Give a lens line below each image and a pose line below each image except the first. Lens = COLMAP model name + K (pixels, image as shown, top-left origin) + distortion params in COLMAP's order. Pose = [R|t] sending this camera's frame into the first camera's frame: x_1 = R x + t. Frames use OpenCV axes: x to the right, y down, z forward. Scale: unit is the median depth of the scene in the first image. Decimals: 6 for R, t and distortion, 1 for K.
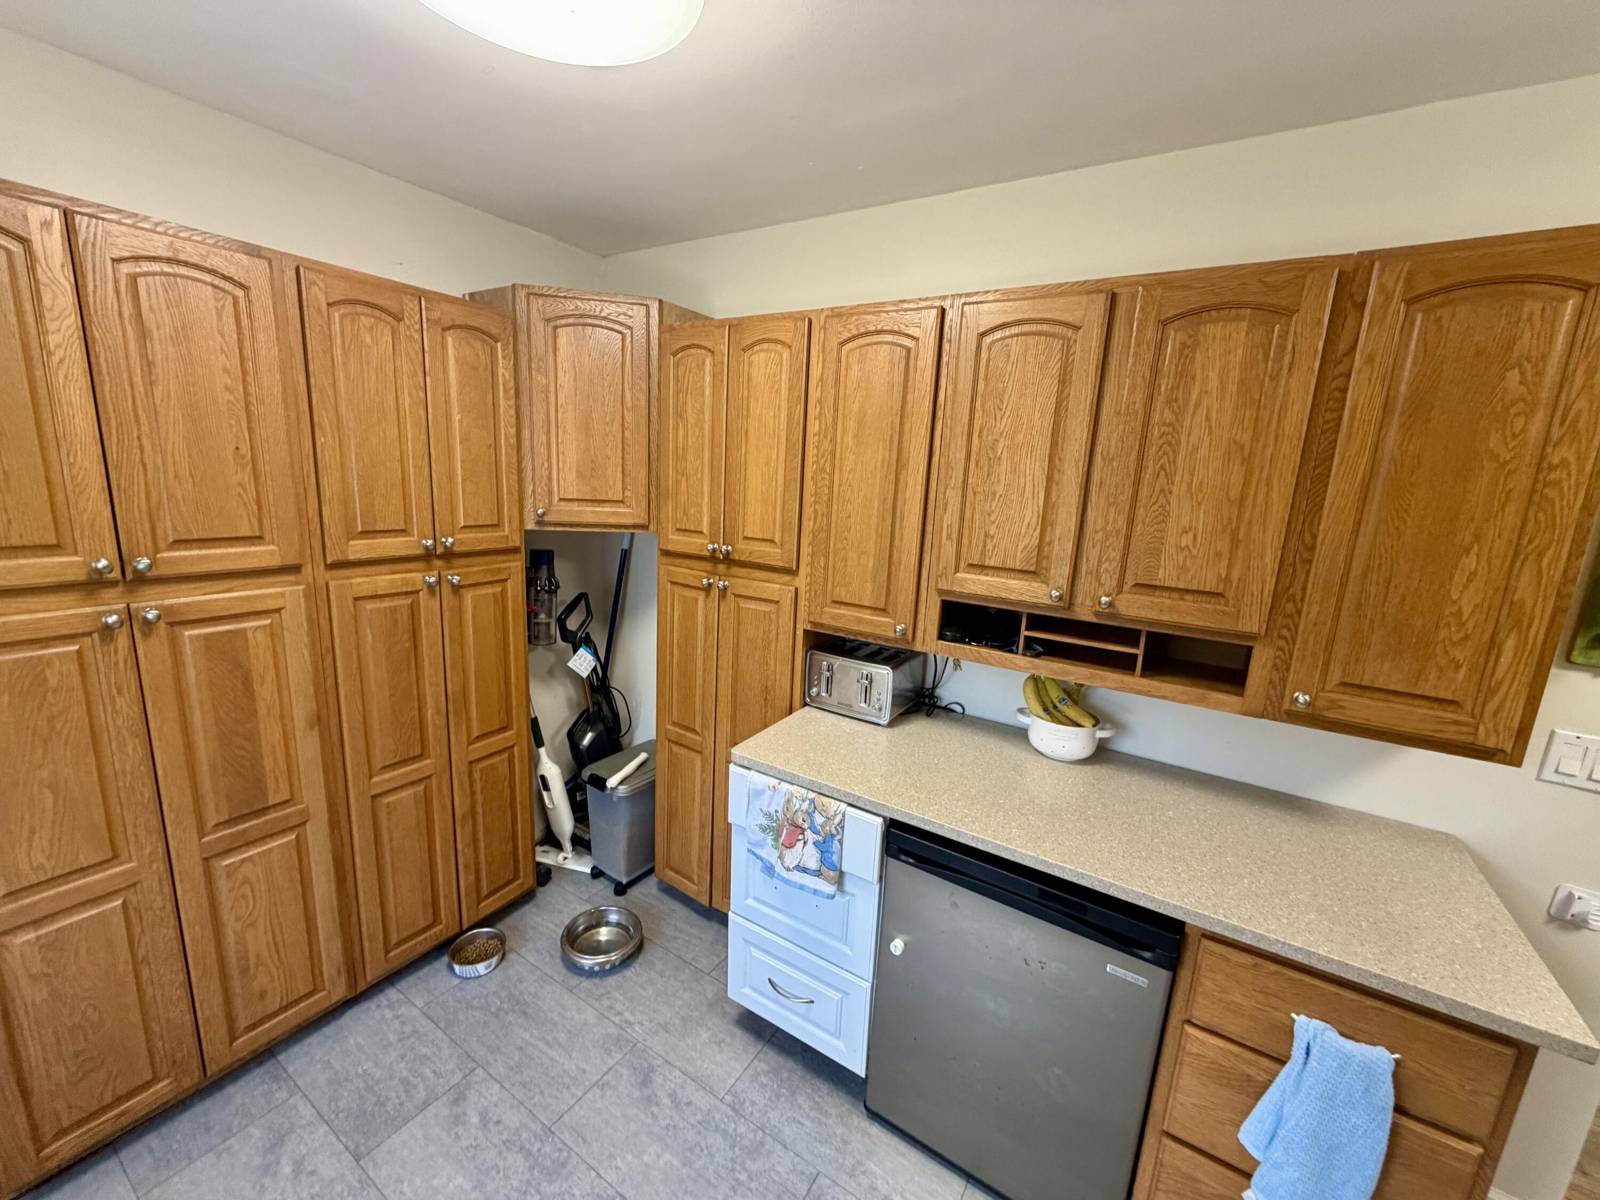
lens RADIAL K [[638.3, 0, 800.0], [0, 638.3, 600.0], [0, 0, 1]] dist [-0.000036, -0.000088]
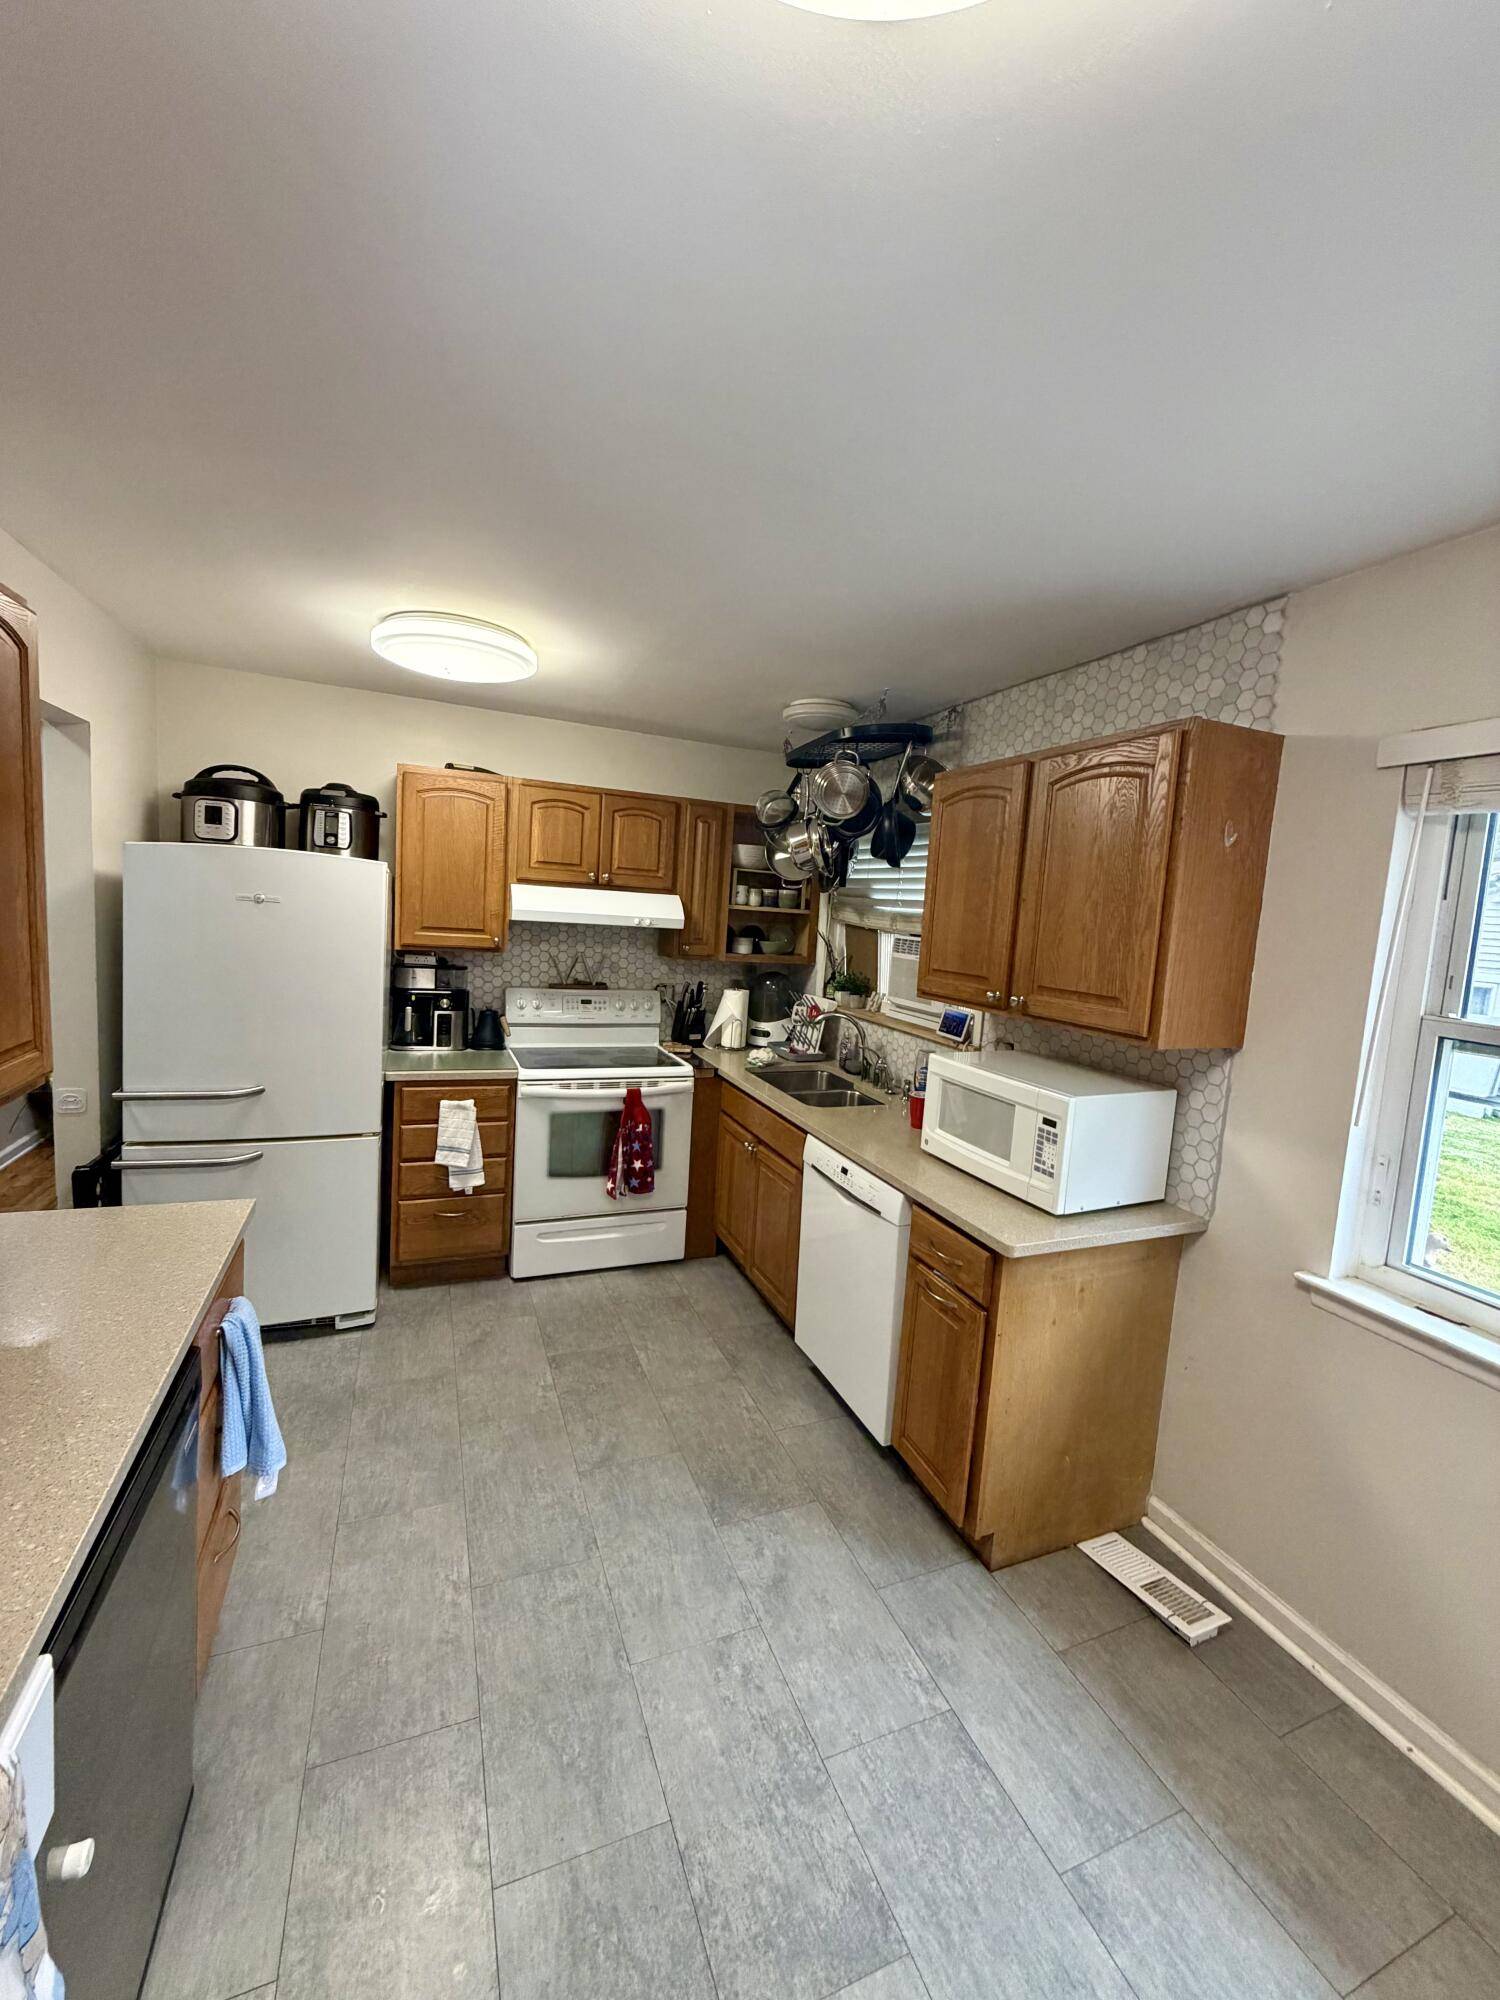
lens RADIAL K [[797.9, 0, 750.0], [0, 797.9, 1000.0], [0, 0, 1]] dist [-0.000036, -0.000088]
pose [[0.812524, 0.065025, -0.579289, 0.362132], [-0.133954, 0.987993, -0.076985, -0.018911], [0.567328, 0.140150, 0.811478, 0.020931]]
